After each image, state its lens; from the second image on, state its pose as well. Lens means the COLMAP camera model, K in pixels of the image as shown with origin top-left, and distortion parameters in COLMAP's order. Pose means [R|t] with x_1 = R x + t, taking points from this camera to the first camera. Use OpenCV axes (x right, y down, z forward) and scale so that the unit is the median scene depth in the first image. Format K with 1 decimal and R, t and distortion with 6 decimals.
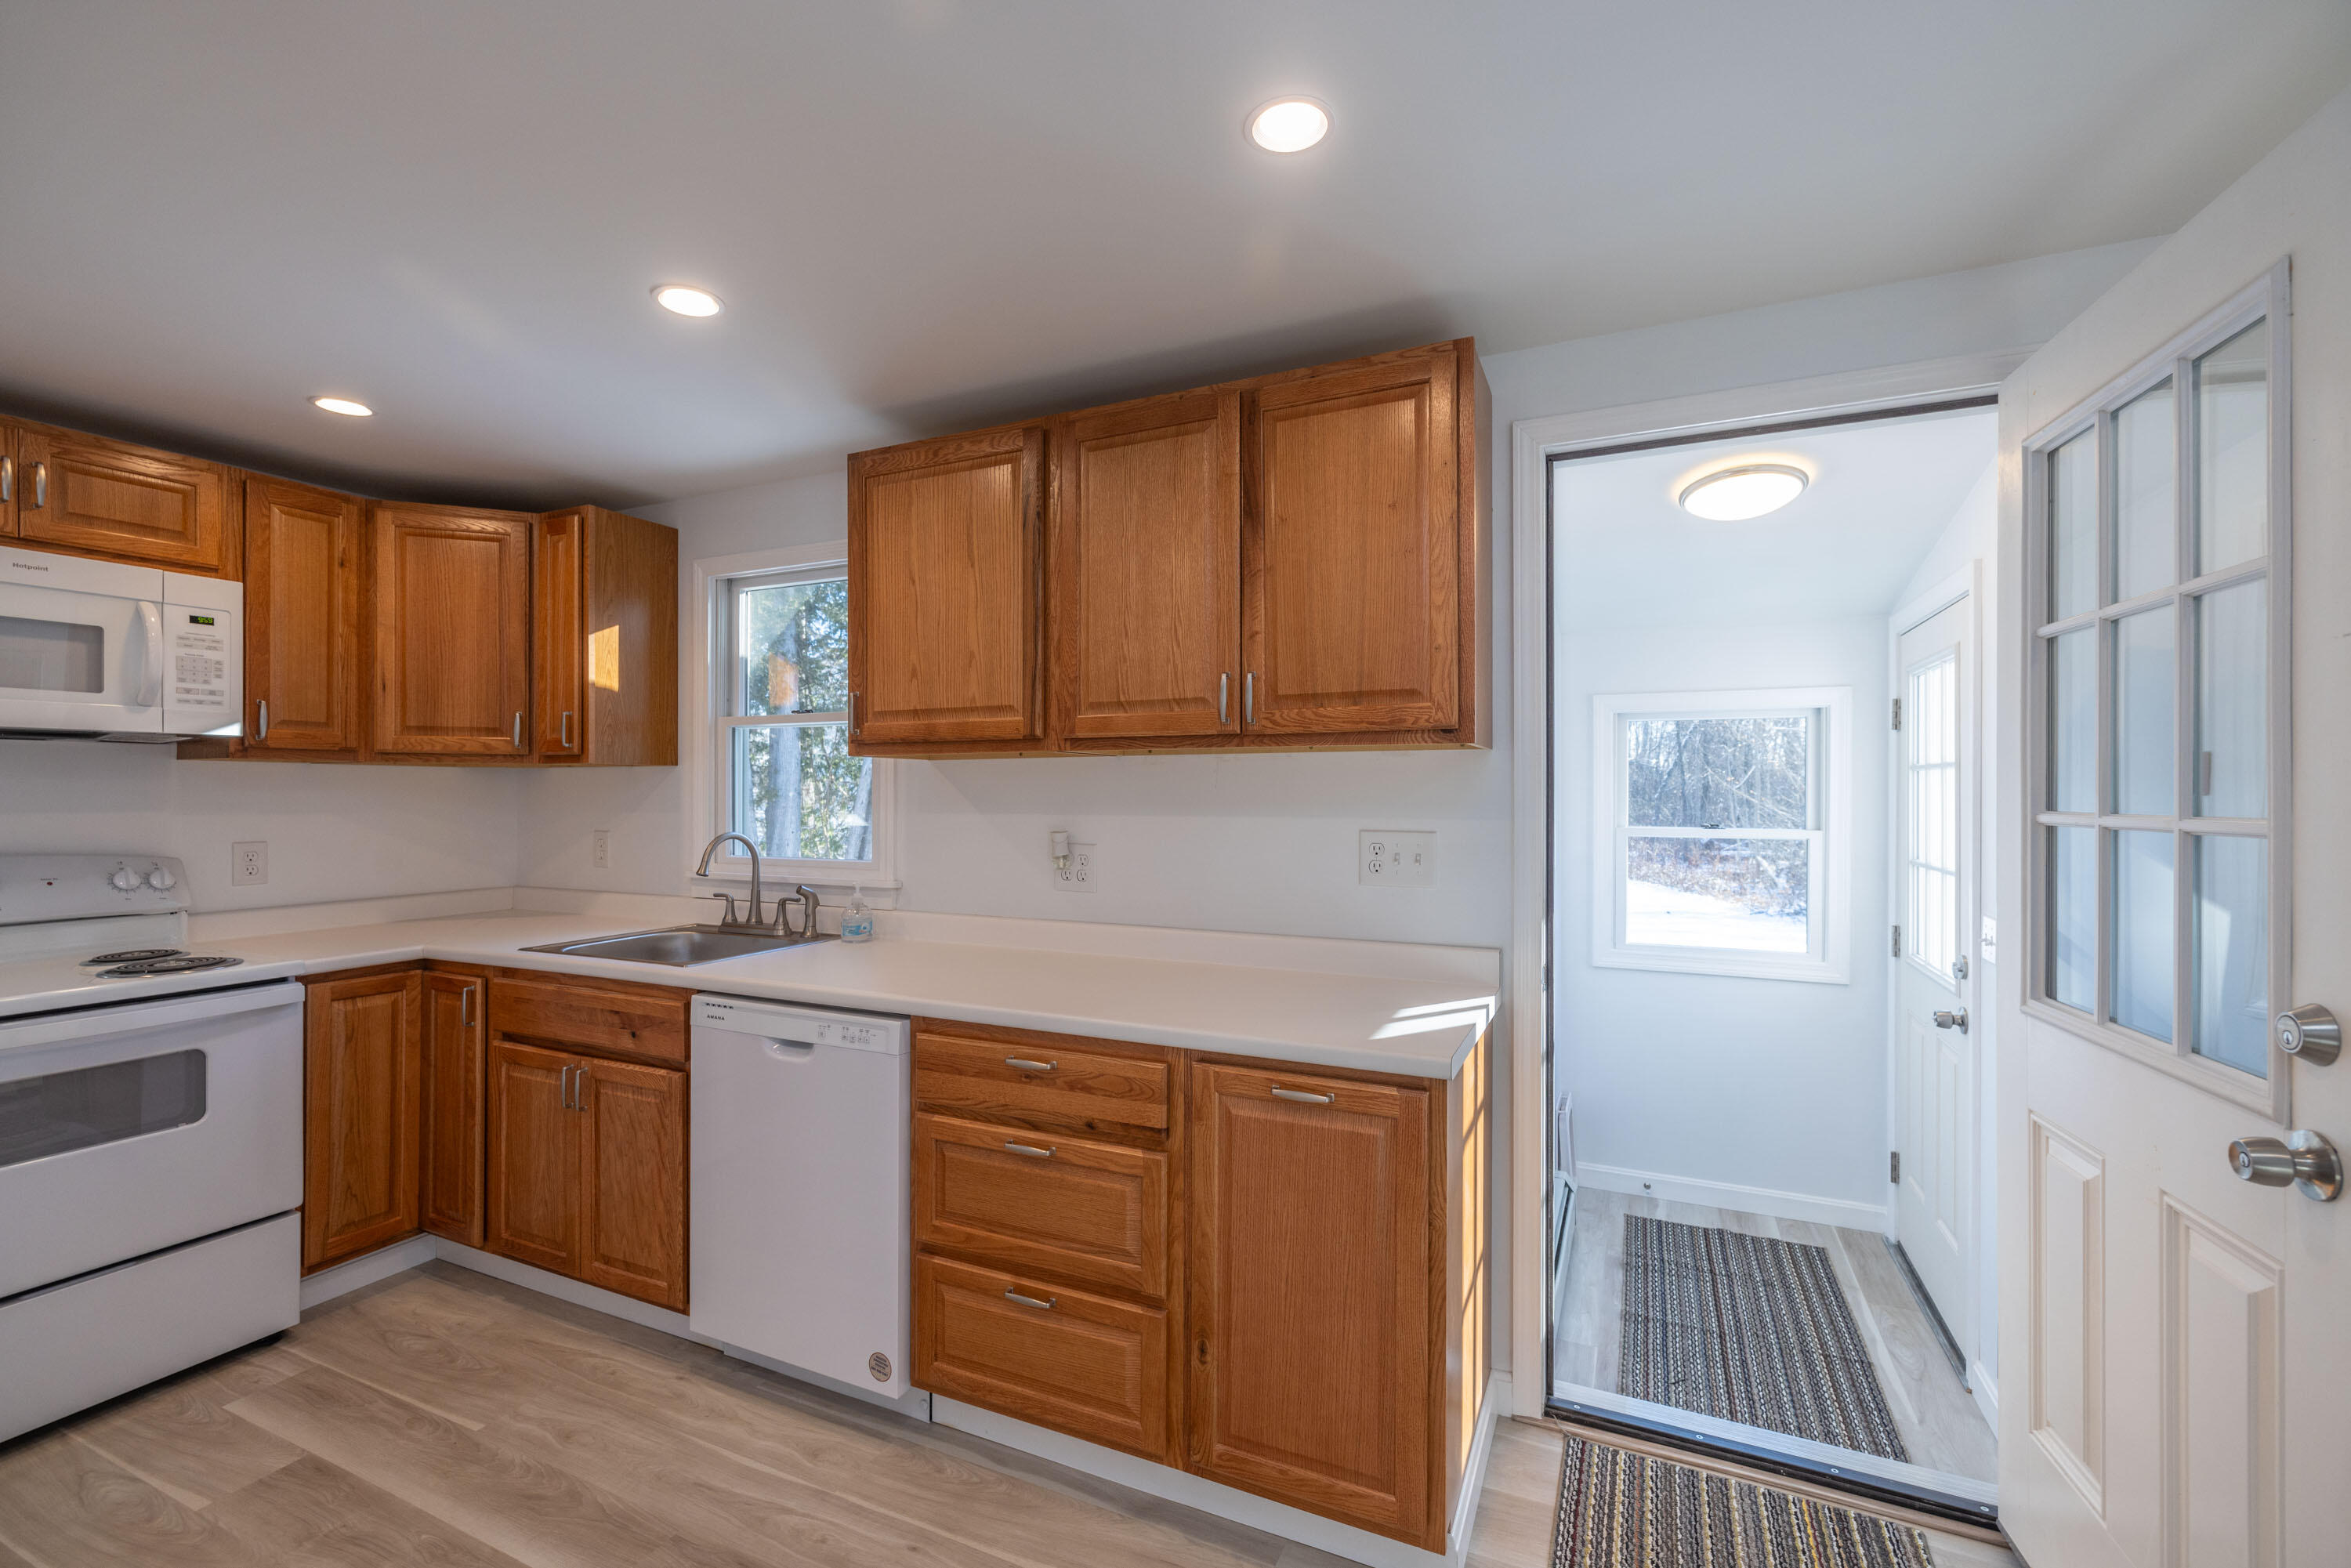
lens RADIAL K [[1015.2, 0, 1169.3], [0, 1015.2, 790.7], [0, 0, 1]] dist [0.002270, -0.000380]
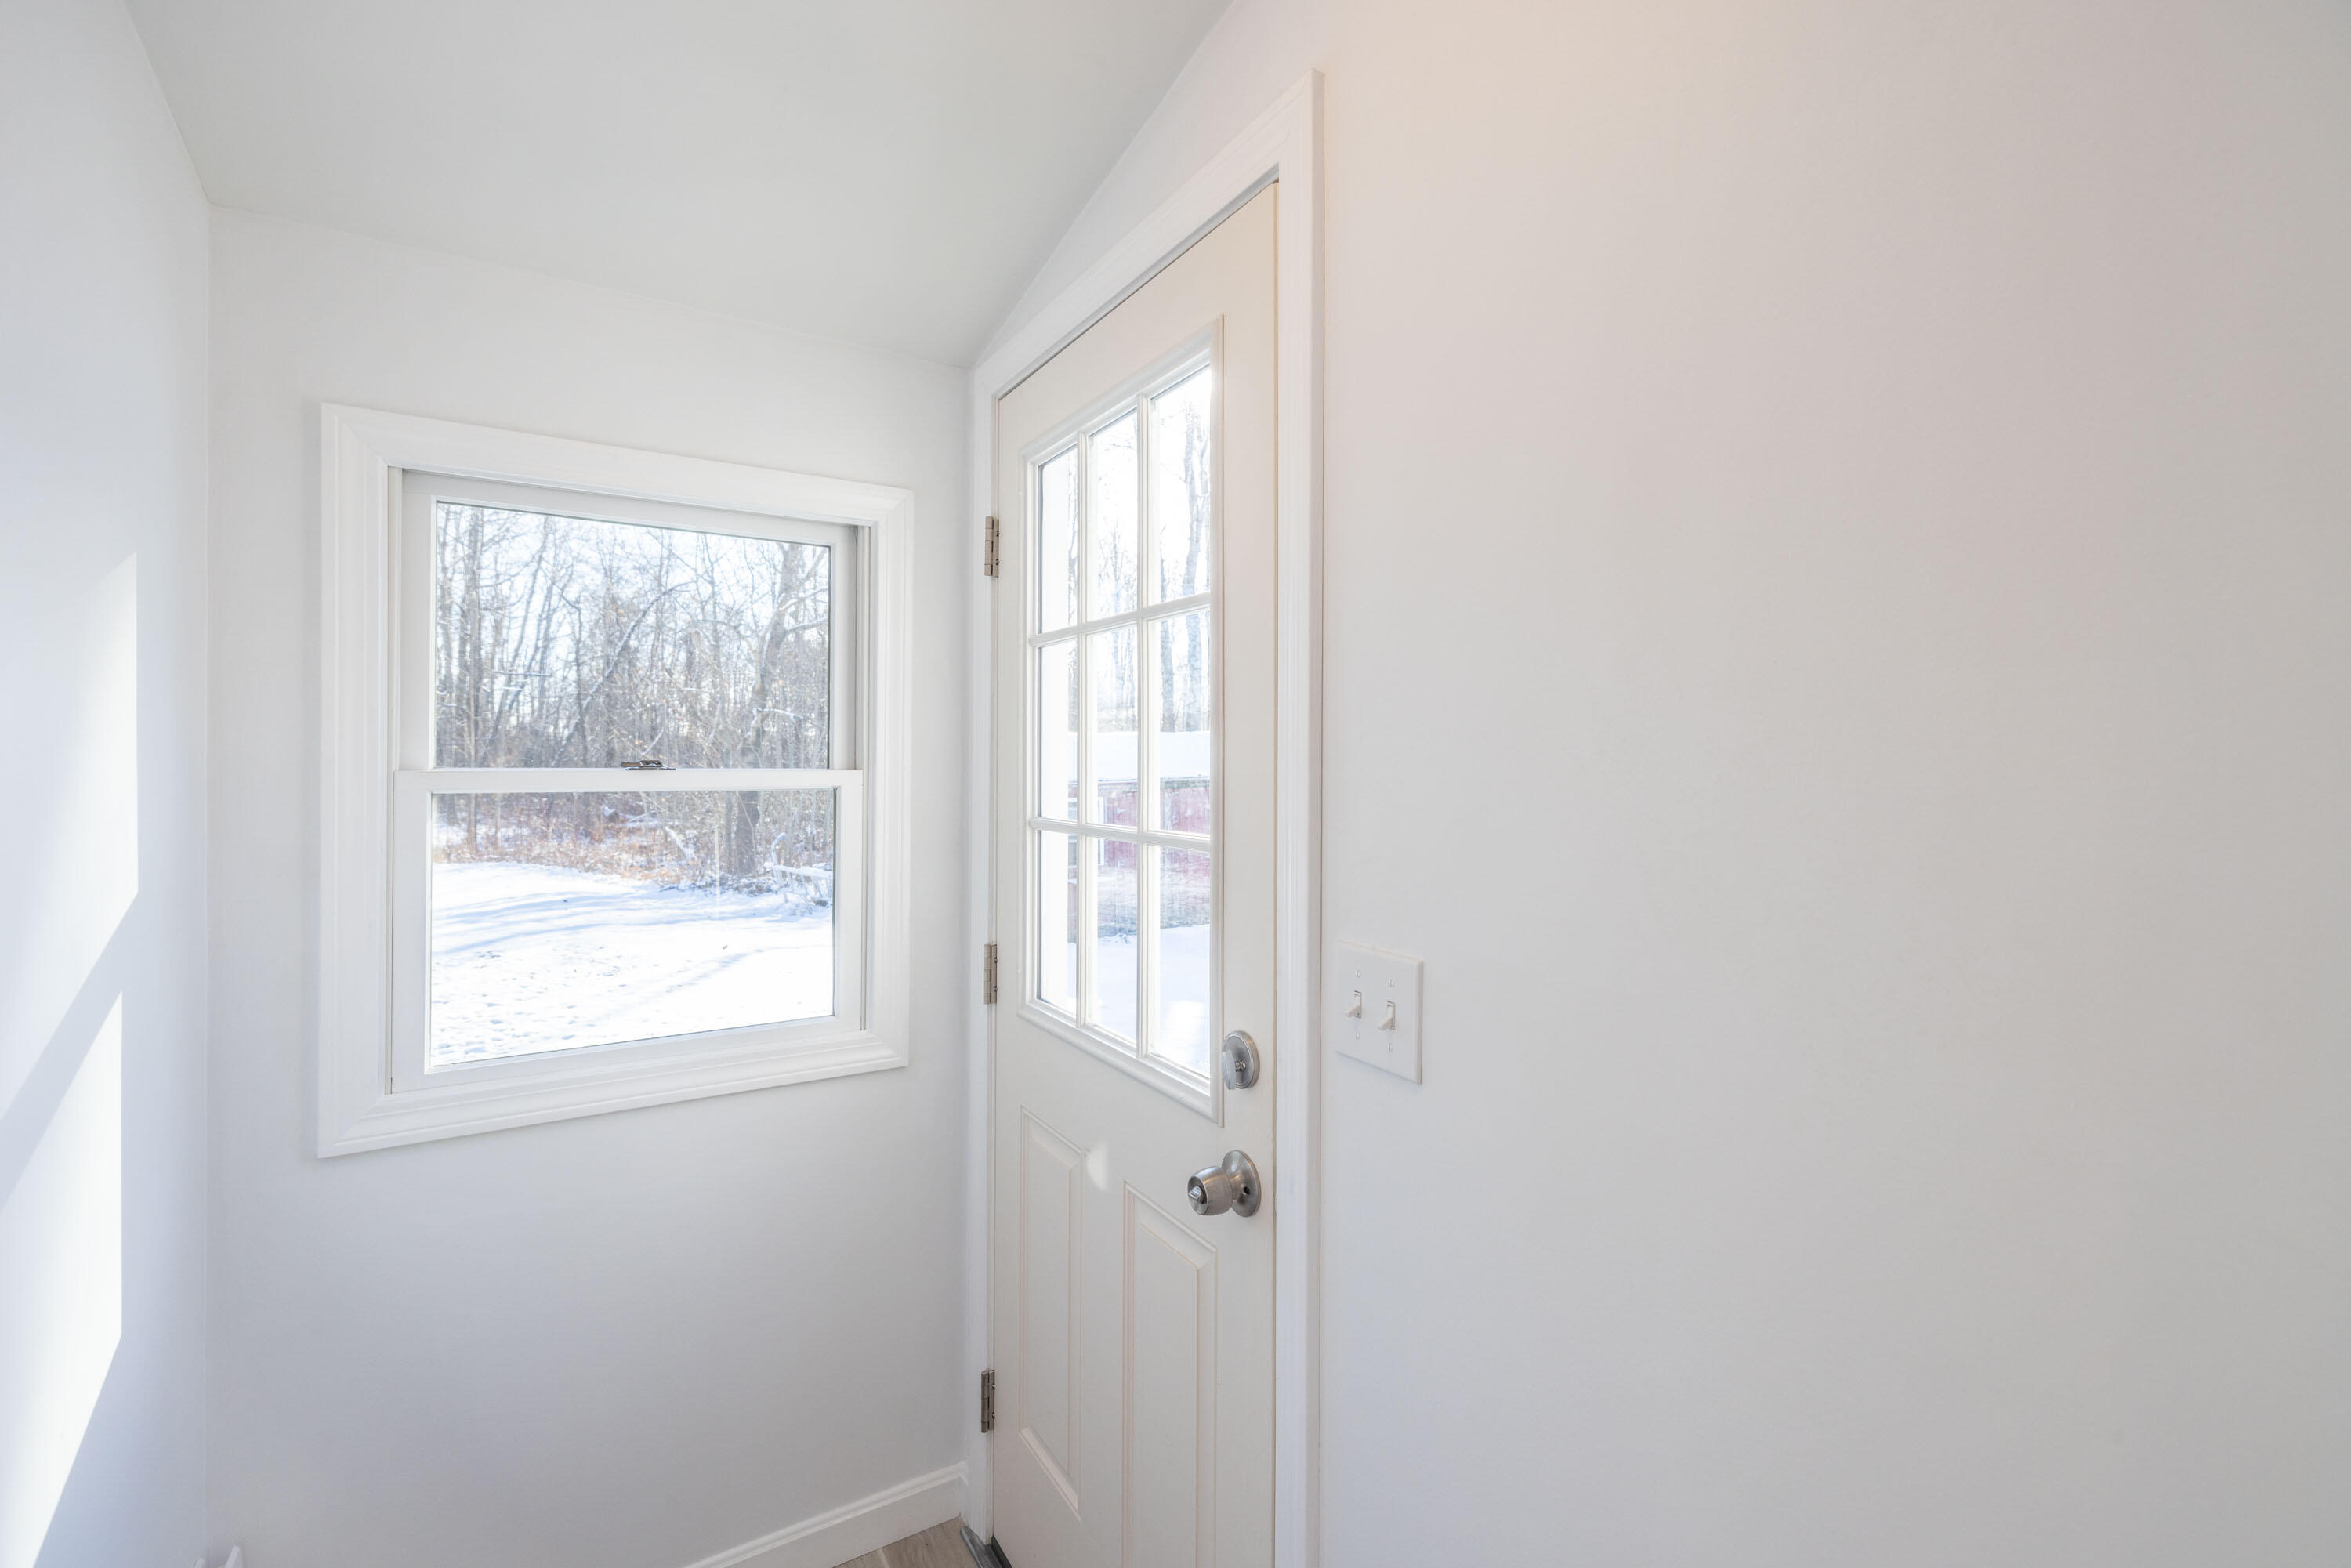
lens RADIAL K [[1015.2, 0, 1165.8], [0, 1015.2, 768.3], [0, 0, 1]] dist [0.002270, -0.000380]
pose [[0.550717, -0.001914, 0.834690, 0.251780], [-0.002412, 0.999990, 0.003884, 0.029788], [-0.834689, -0.004152, 0.550707, 0.492413]]
